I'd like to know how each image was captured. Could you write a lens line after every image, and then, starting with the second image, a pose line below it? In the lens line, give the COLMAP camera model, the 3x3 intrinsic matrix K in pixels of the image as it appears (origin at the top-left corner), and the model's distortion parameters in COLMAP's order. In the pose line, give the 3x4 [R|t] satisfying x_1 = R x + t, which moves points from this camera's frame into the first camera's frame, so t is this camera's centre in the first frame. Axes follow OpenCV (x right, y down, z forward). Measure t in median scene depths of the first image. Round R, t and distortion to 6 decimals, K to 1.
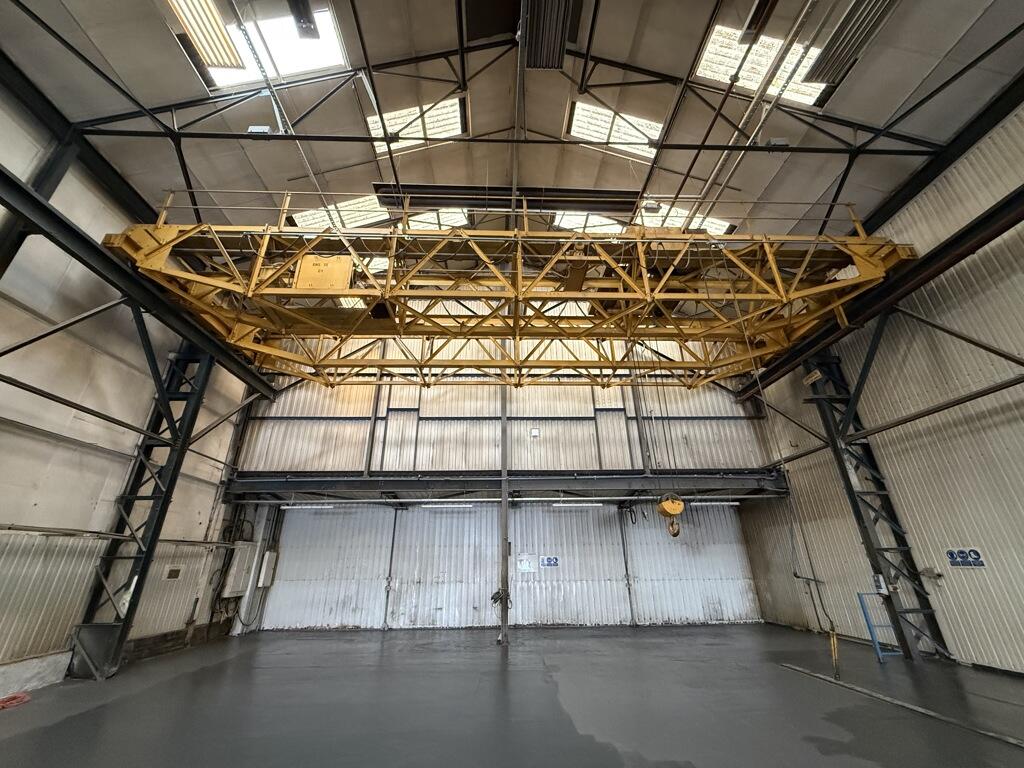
lens RADIAL K [[404.4, 0, 509.2], [0, 404.4, 385.2], [0, 0, 1]] dist [0.000183, -0.000464]
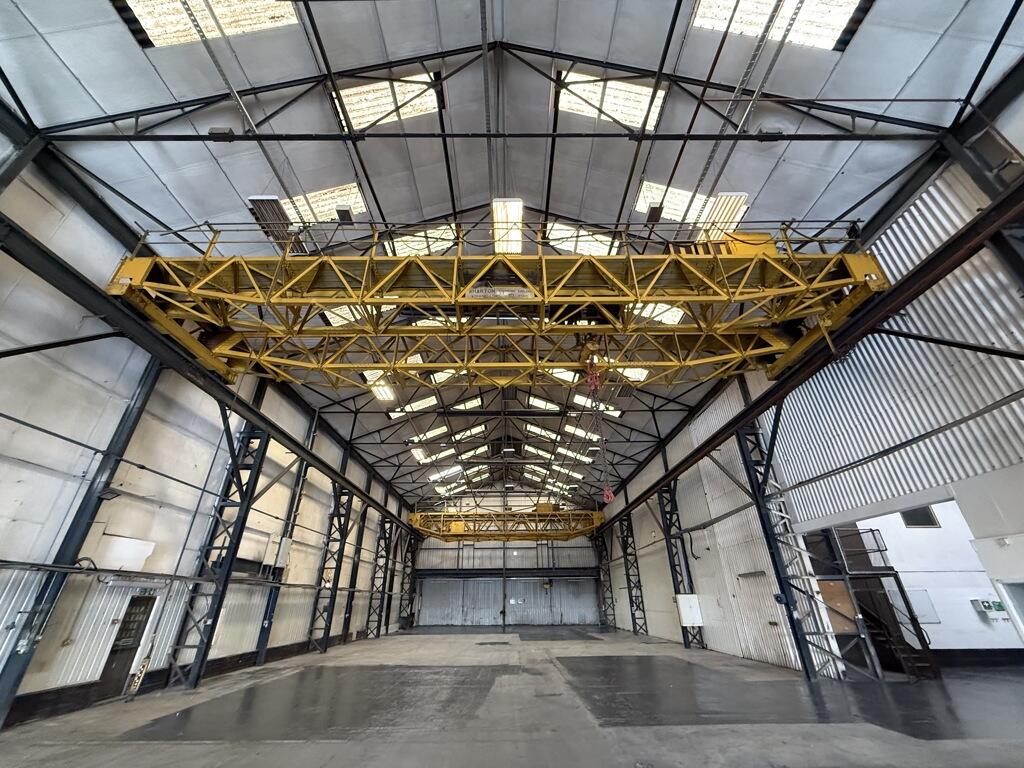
lens RADIAL K [[404.4, 0, 509.2], [0, 404.4, 385.2], [0, 0, 1]] dist [0.000183, -0.000464]
pose [[0.999482, -0.013726, -0.029094, 0.121036], [0.011376, 0.996774, -0.079447, -0.831634], [0.030091, 0.079075, 0.996414, -1.913111]]
